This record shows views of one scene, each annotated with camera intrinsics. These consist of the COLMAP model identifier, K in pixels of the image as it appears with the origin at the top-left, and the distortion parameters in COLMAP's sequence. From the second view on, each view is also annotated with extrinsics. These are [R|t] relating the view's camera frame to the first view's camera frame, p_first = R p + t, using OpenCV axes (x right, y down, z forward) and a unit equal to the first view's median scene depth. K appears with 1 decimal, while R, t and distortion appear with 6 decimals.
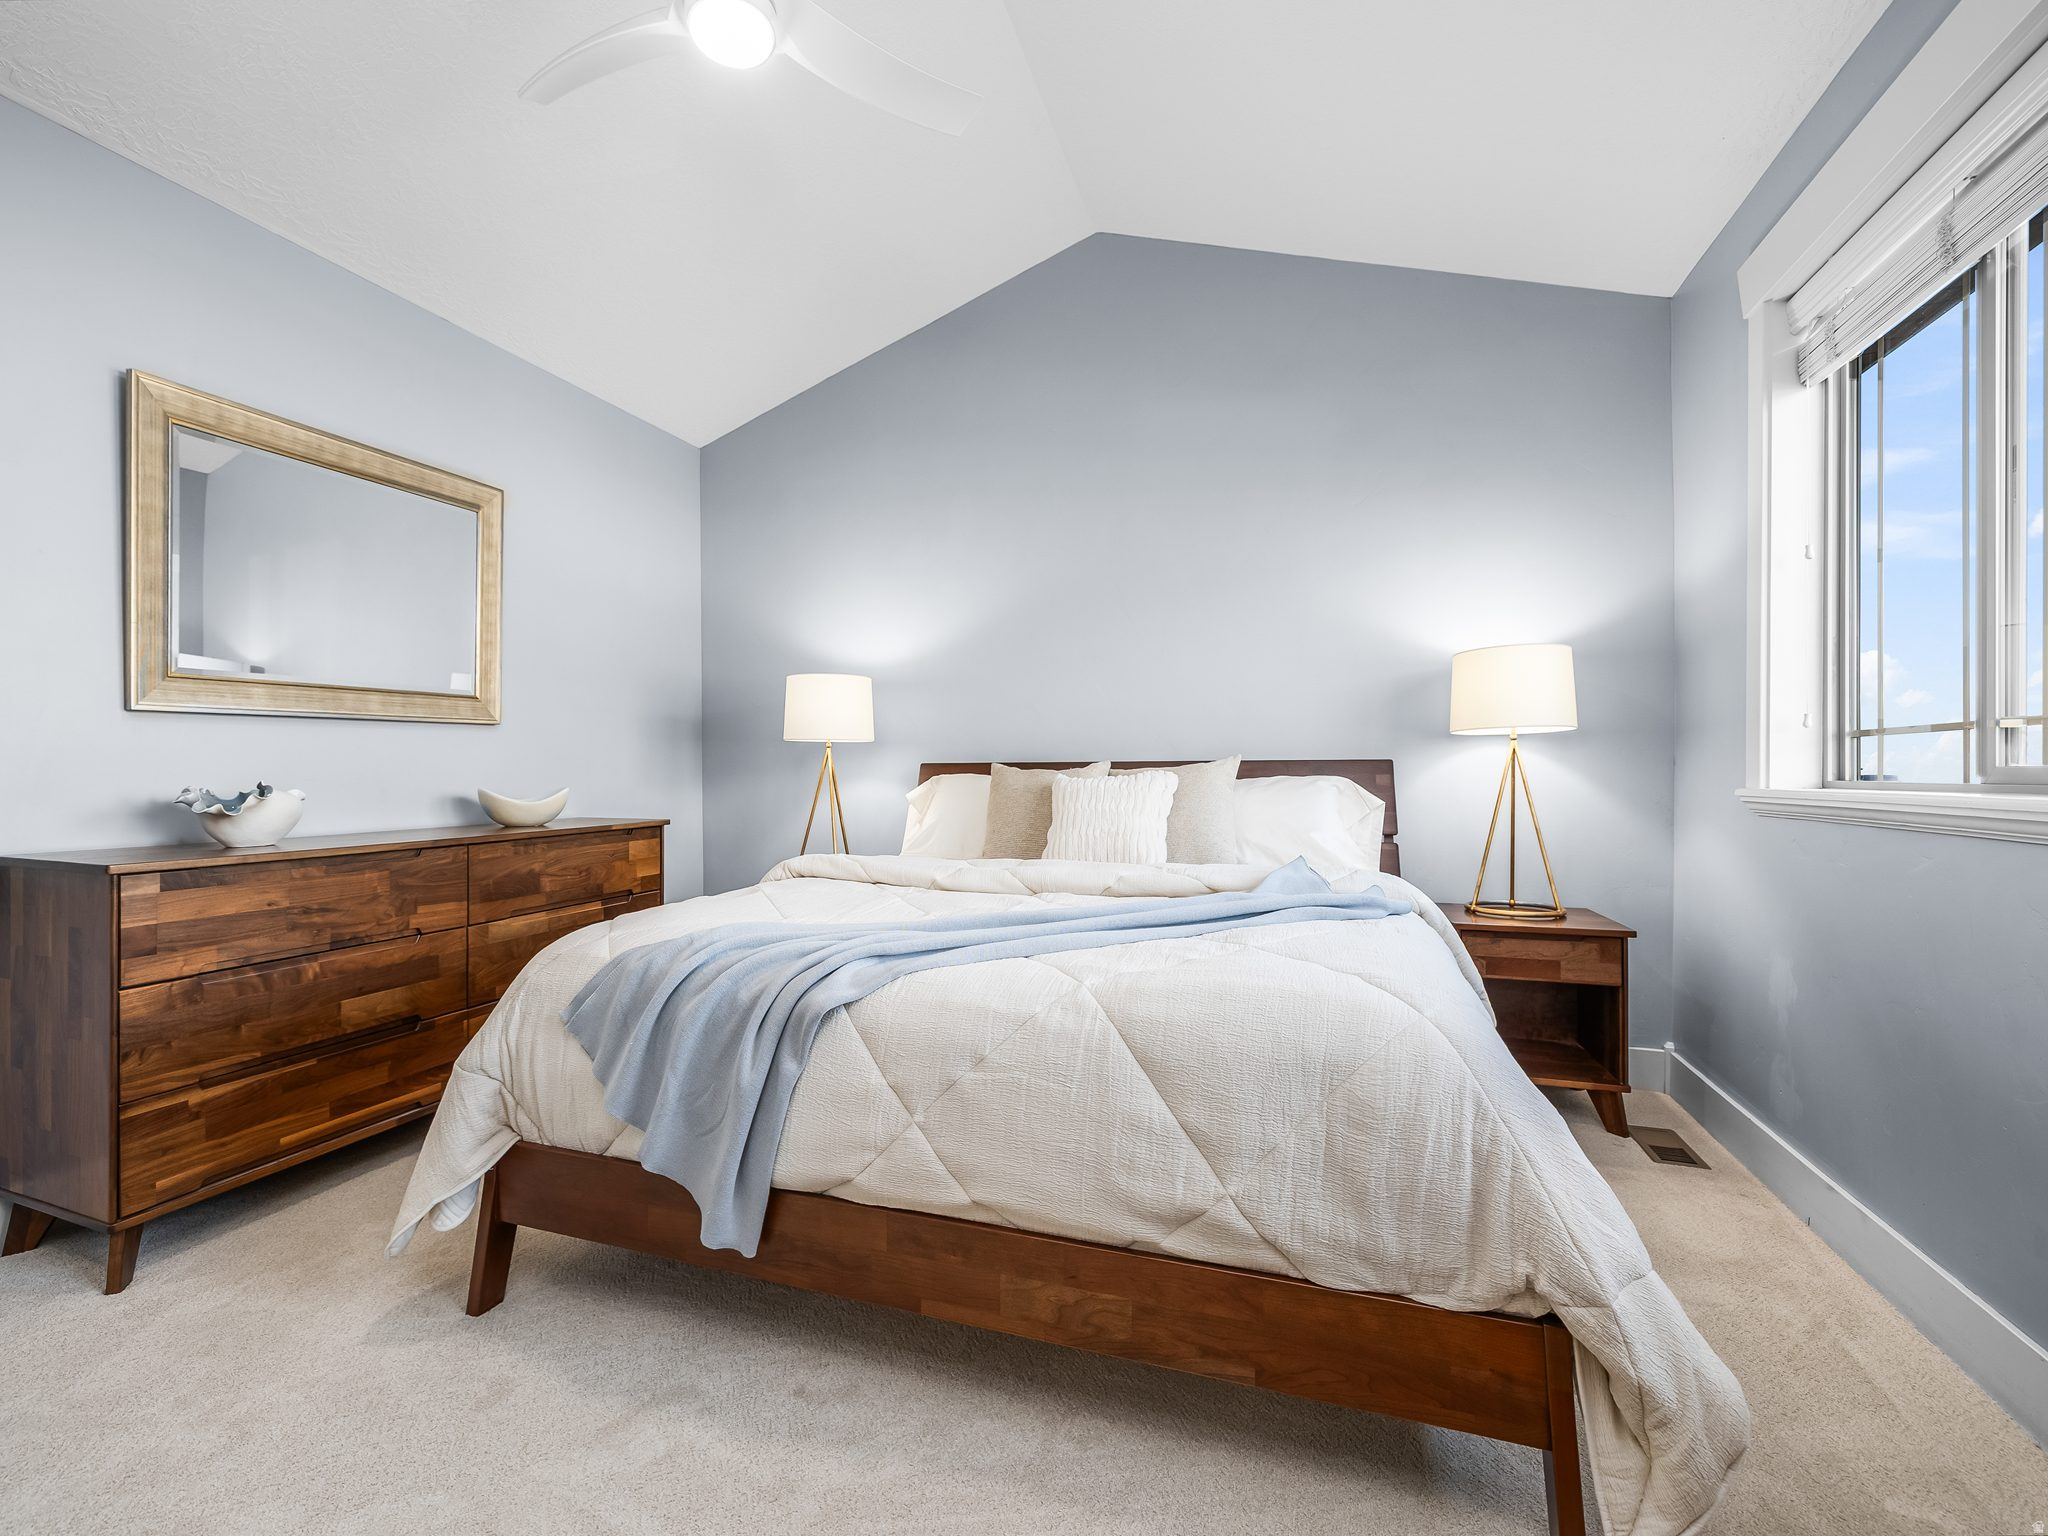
lens RADIAL K [[870.8, 0, 1012.6], [0, 870.8, 758.6], [0, 0, 1]] dist [0.002944, -0.000494]
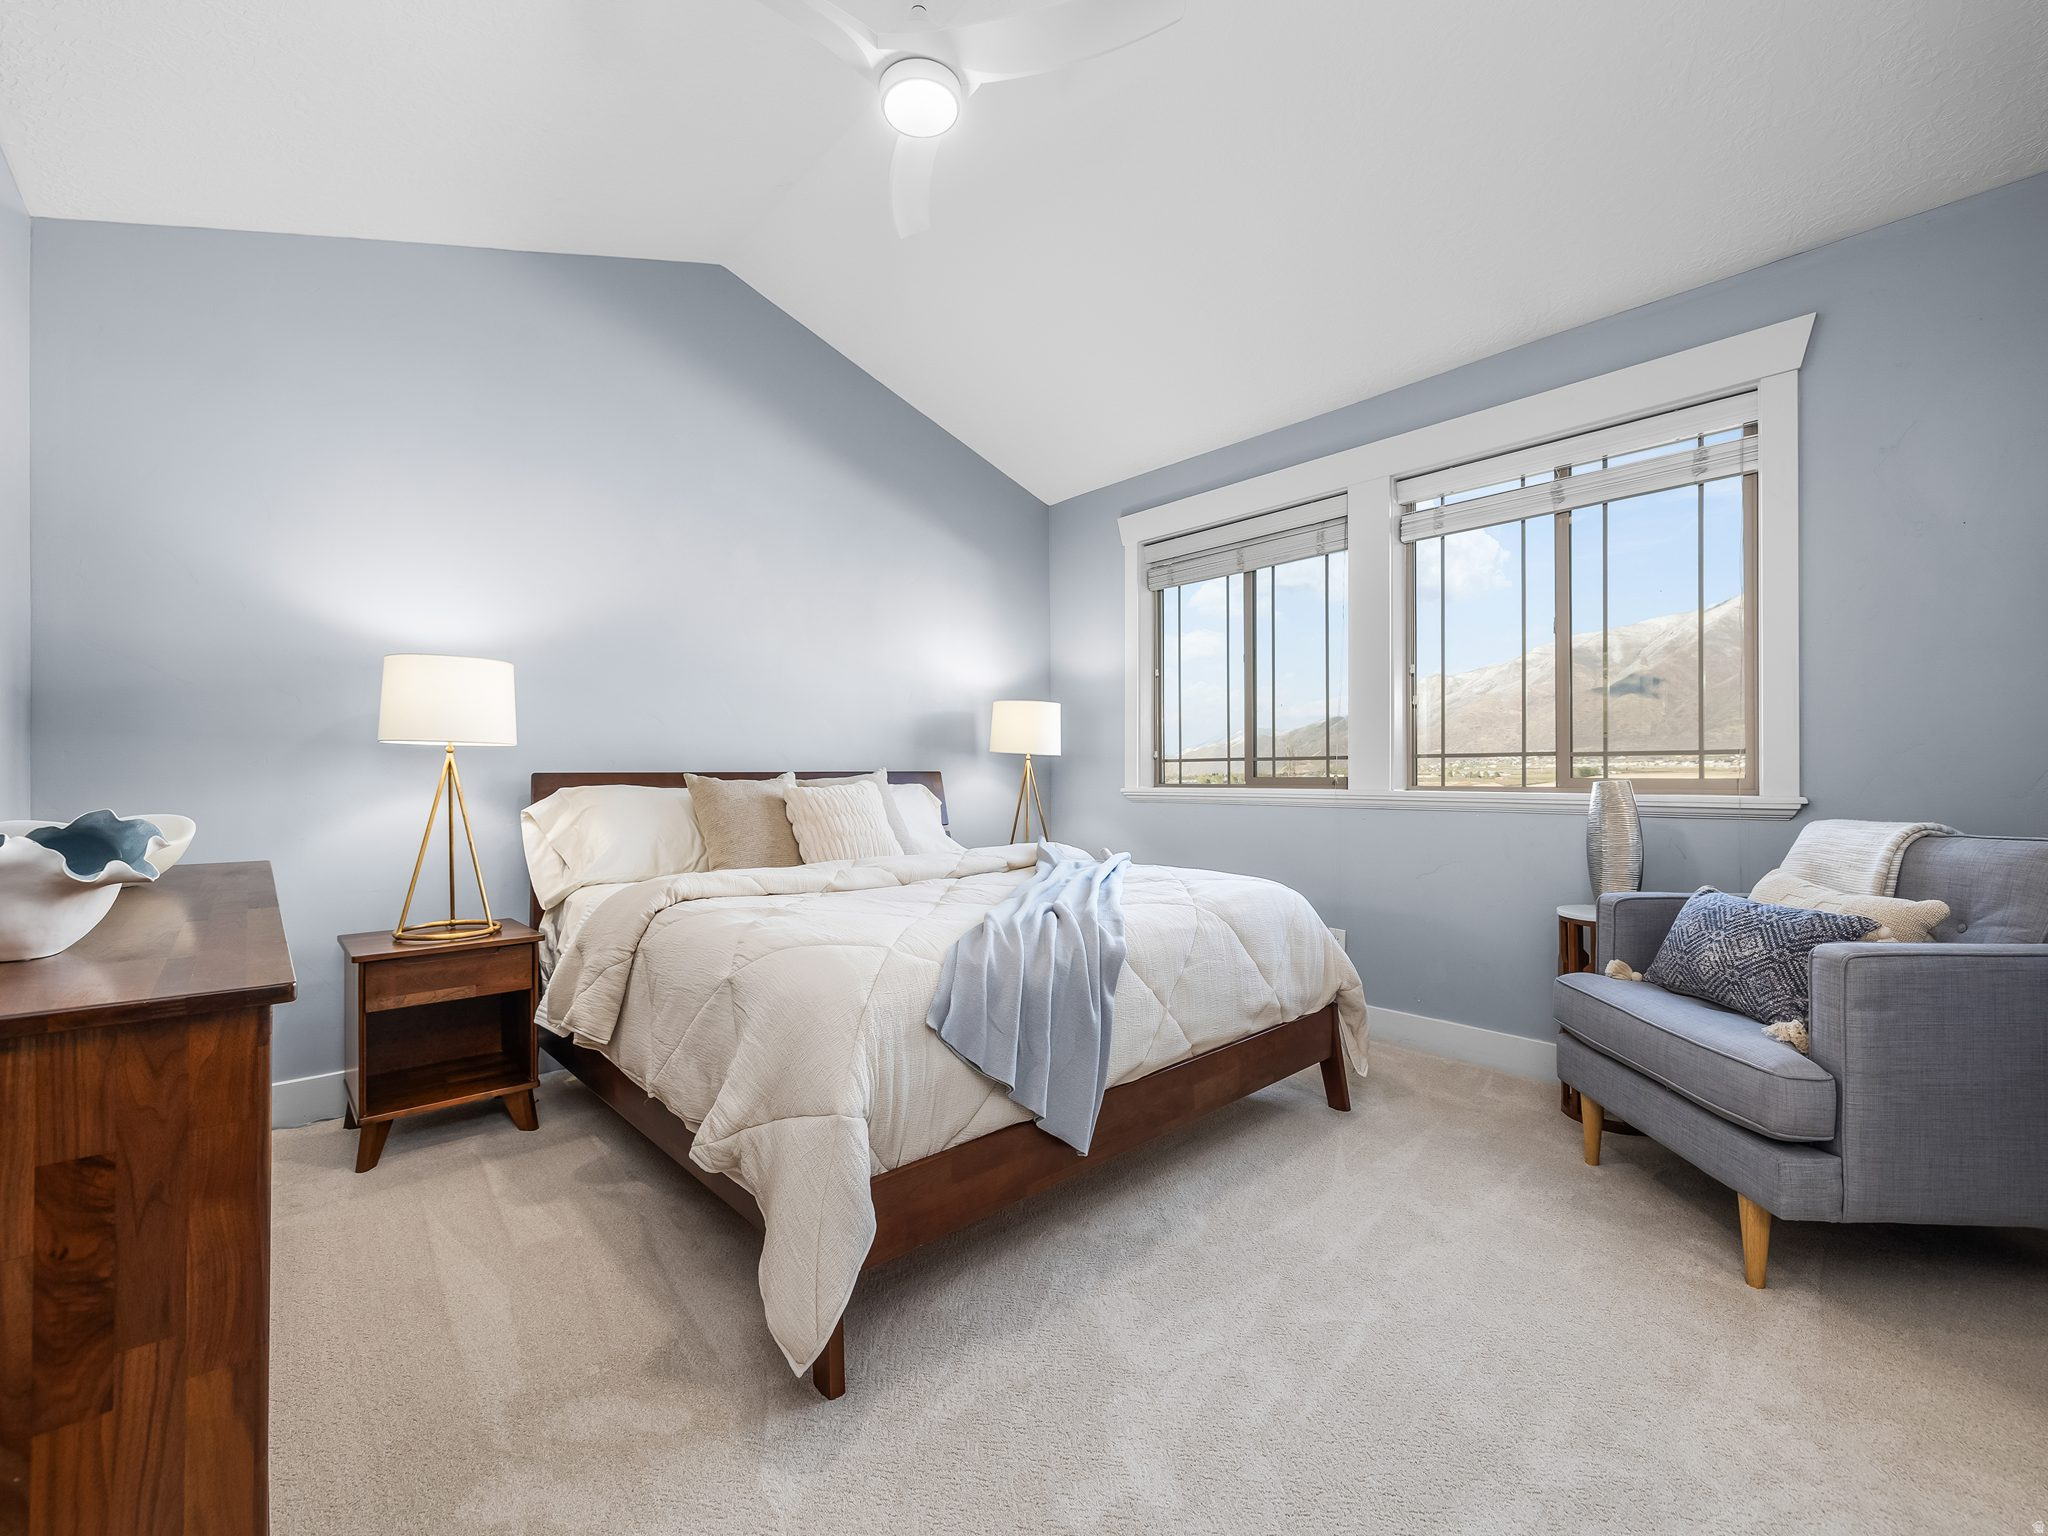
lens RADIAL K [[870.8, 0, 1012.9], [0, 870.8, 779.1], [0, 0, 1]] dist [0.002944, -0.000494]
pose [[0.473954, -0.003421, 0.880543, -1.528641], [-0.008083, 0.999933, 0.008235, 0.001863], [-0.880513, -0.011020, 0.473895, 0.498997]]
